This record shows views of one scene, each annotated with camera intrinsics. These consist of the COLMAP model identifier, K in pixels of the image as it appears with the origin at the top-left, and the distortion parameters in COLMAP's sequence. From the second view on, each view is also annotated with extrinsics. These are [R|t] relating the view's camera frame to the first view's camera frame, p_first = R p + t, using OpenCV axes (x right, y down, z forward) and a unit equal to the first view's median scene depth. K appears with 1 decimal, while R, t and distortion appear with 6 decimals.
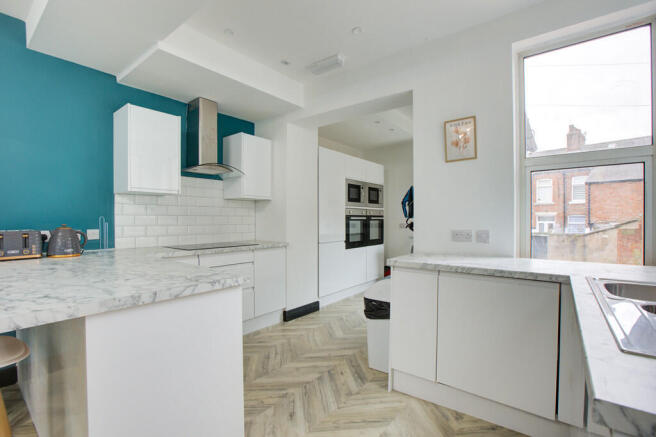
lens RADIAL K [[323.5, 0, 318.9], [0, 323.5, 211.4], [0, 0, 1]] dist [-0.029412, 0.019875]
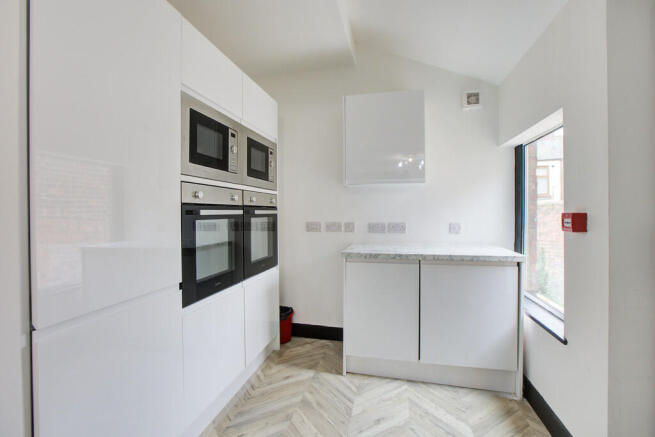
lens RADIAL K [[323.0, 0, 318.4], [0, 323.0, 211.4], [0, 0, 1]] dist [-0.029412, 0.019875]
pose [[0.919511, -0.006366, 0.393012, 0.072301], [-0.002553, 0.999751, 0.022168, 0.010968], [-0.393056, -0.021387, 0.919266, 0.573293]]
